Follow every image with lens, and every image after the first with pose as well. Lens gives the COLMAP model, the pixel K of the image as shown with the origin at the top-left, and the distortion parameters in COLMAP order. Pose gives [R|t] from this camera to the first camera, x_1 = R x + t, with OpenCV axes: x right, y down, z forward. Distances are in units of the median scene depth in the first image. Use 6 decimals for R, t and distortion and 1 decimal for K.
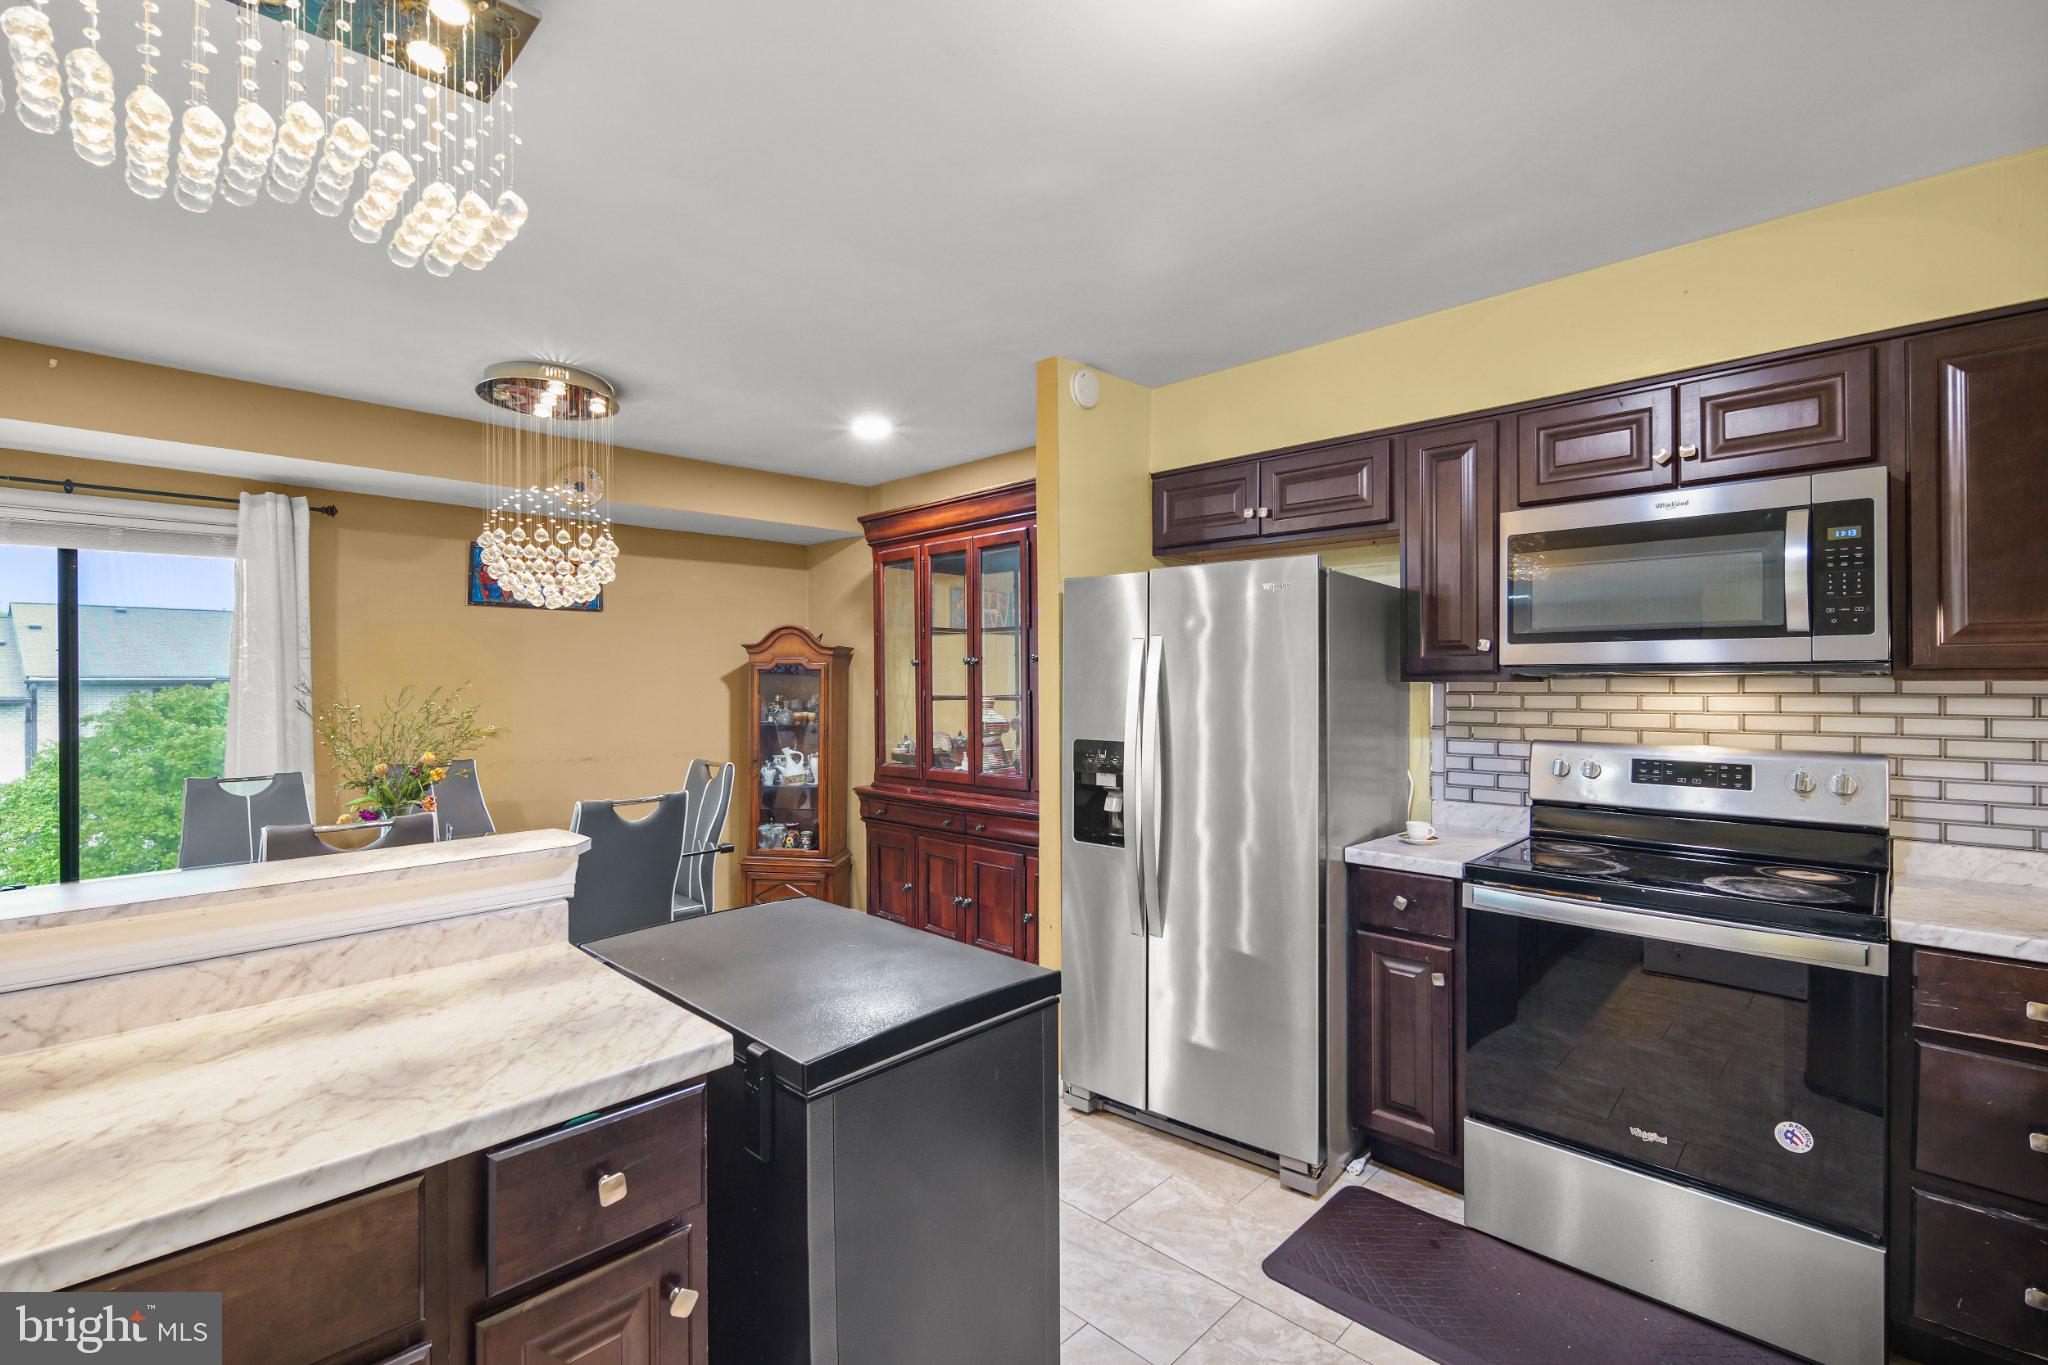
lens RADIAL K [[900.3, 0, 1027.0], [0, 900.3, 681.4], [0, 0, 1]] dist [-0.001457, -0.001732]
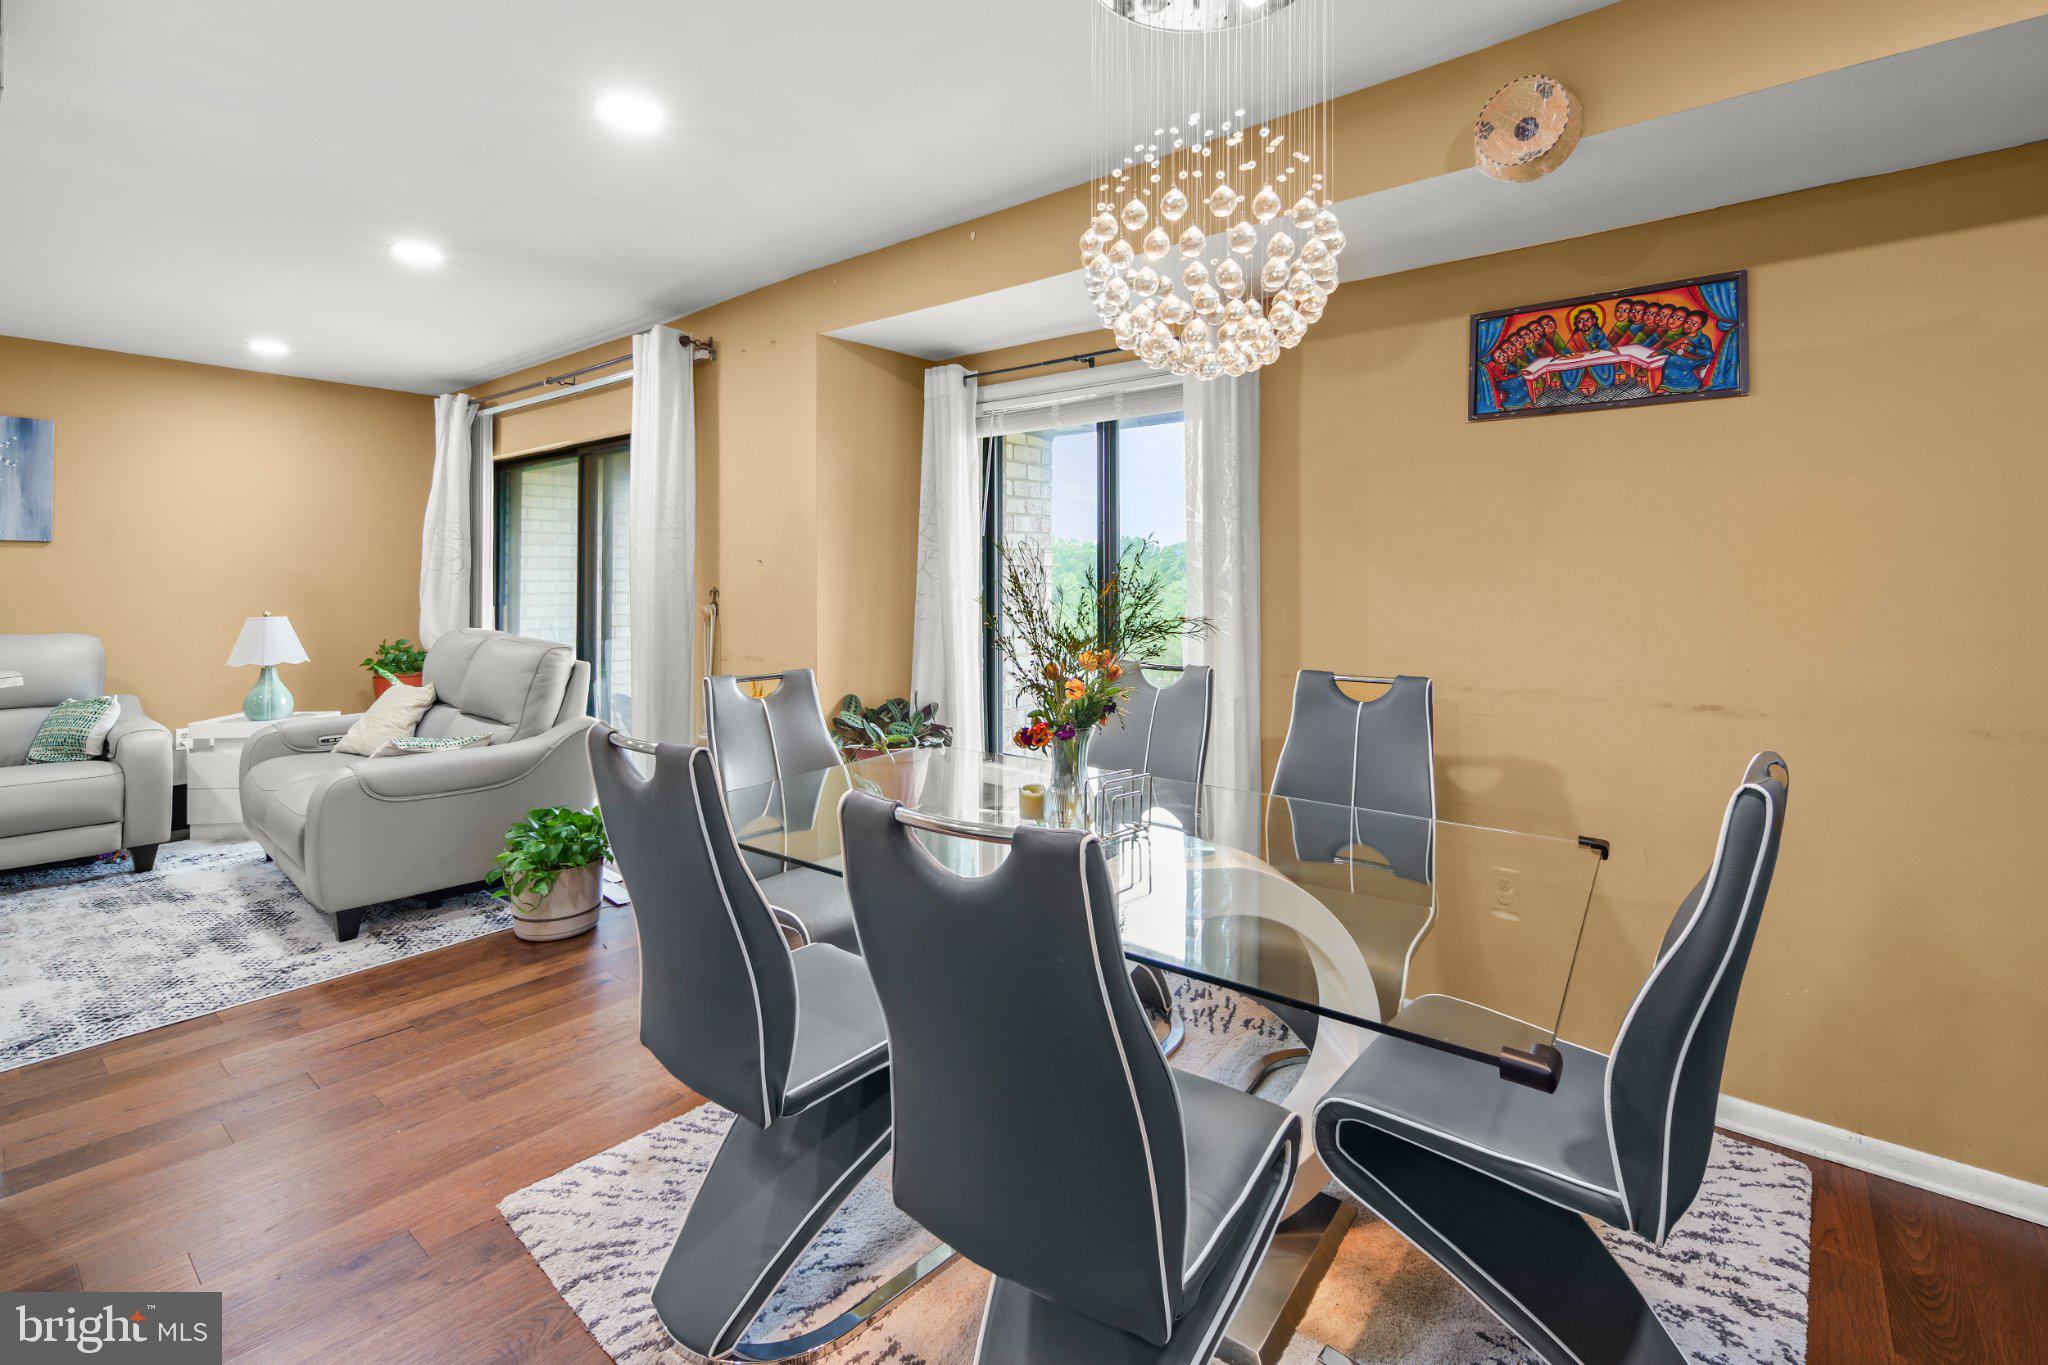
lens RADIAL K [[900.3, 0, 1021.3], [0, 900.3, 567.7], [0, 0, 1]] dist [-0.001457, -0.001732]
pose [[0.080626, -0.005445, -0.996730, -0.060635], [-0.004857, 0.999971, -0.005856, 0.024966], [0.996733, 0.005313, 0.080598, 0.891240]]
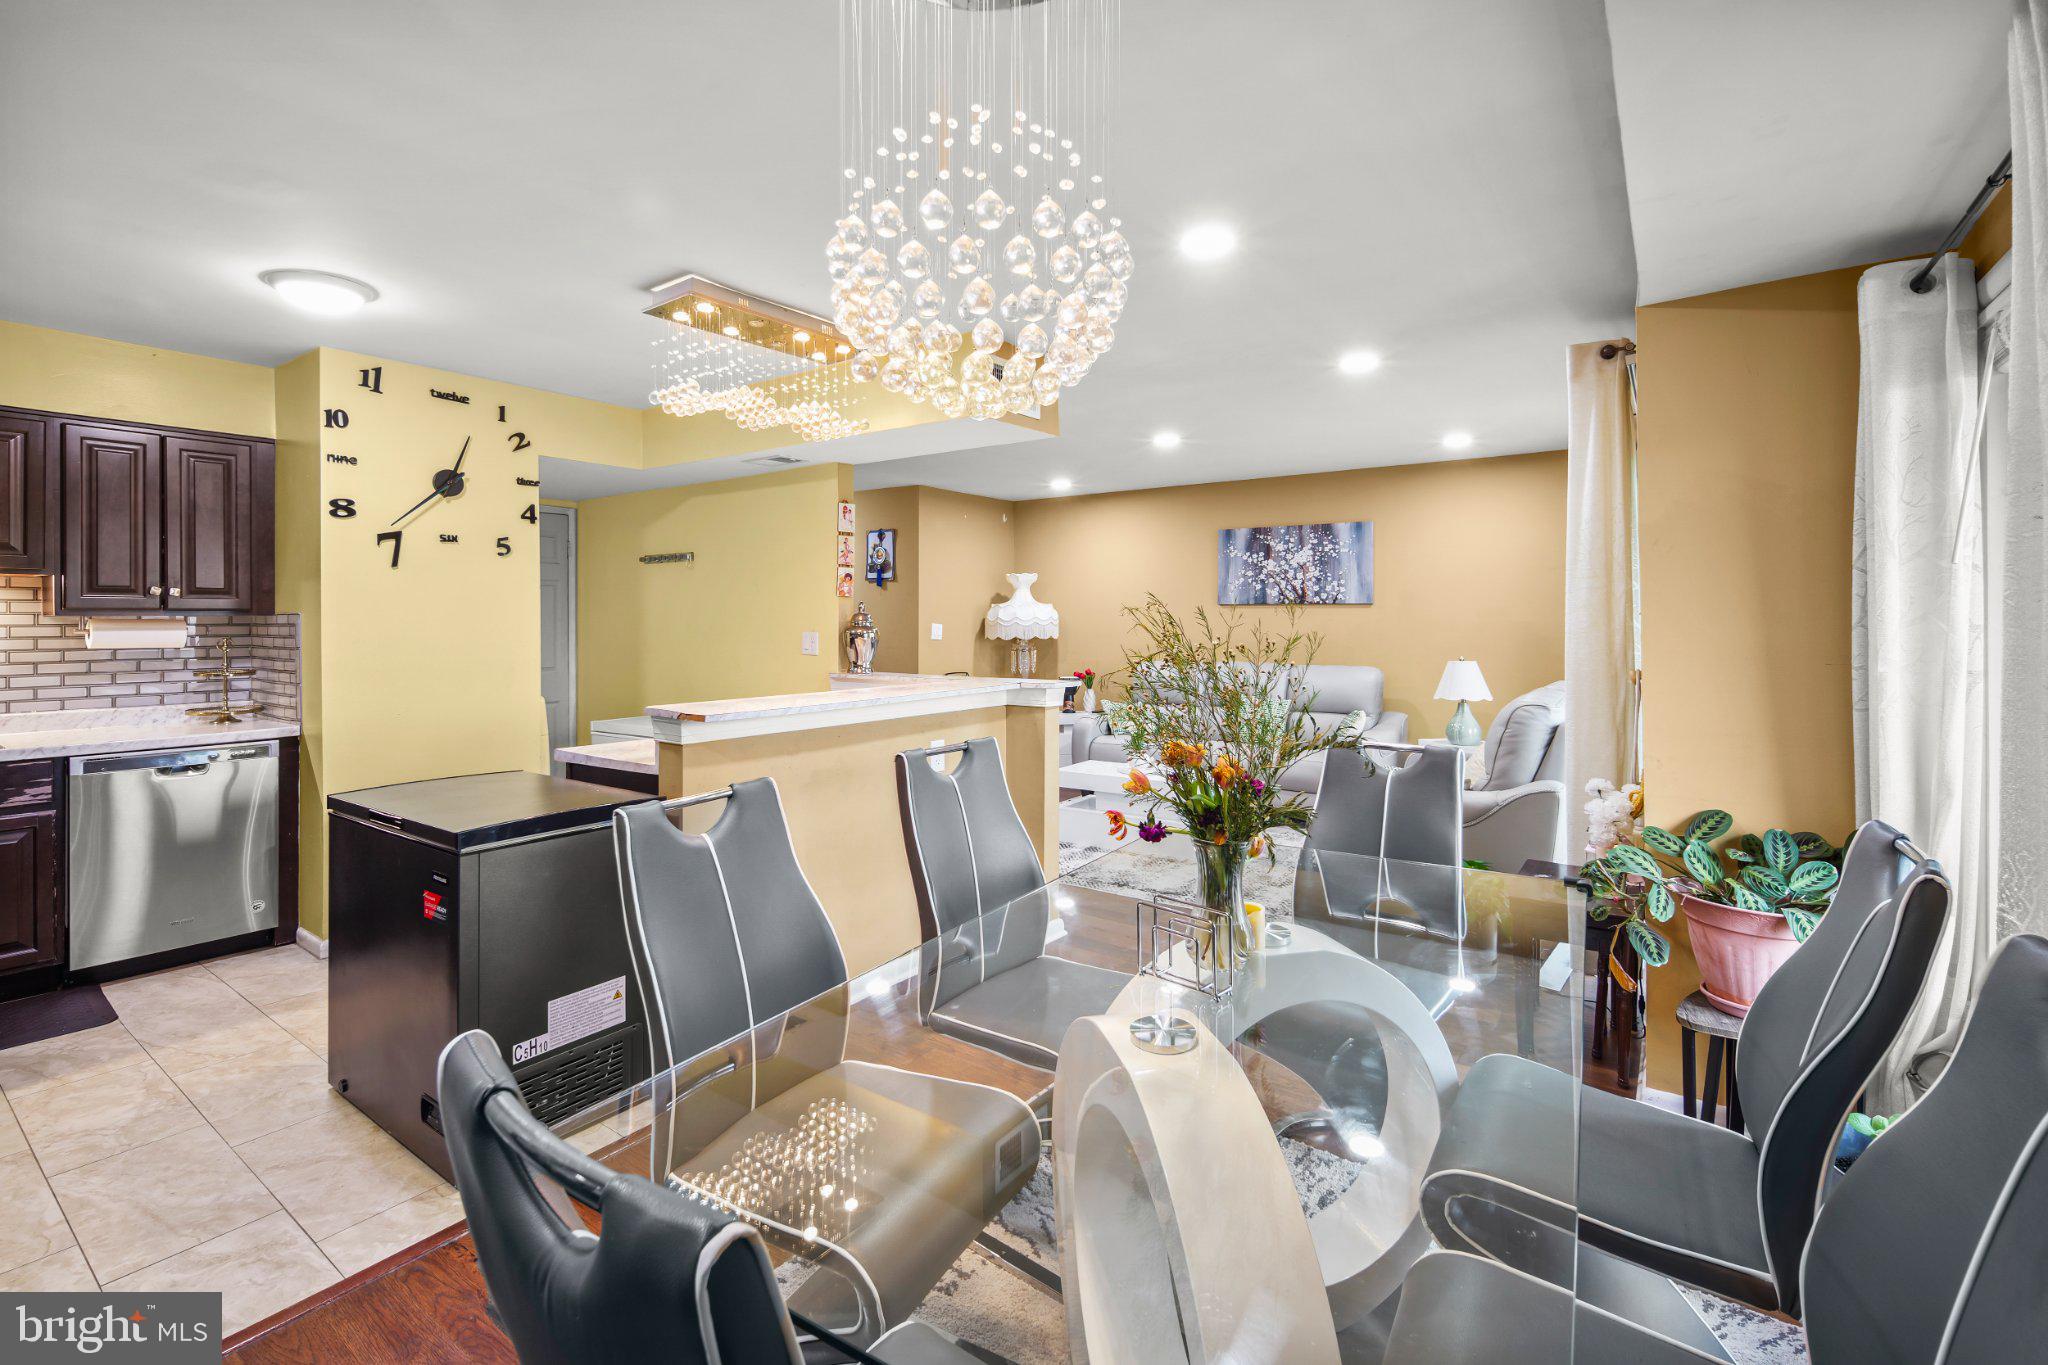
lens RADIAL K [[900.3, 0, 1017.0], [0, 900.3, 624.3], [0, 0, 1]] dist [-0.001457, -0.001732]
pose [[-0.990363, 0.005971, -0.138367, -0.491262], [0.004950, 0.999958, 0.007724, 0.010756], [0.138407, 0.006964, -0.990351, 1.434019]]
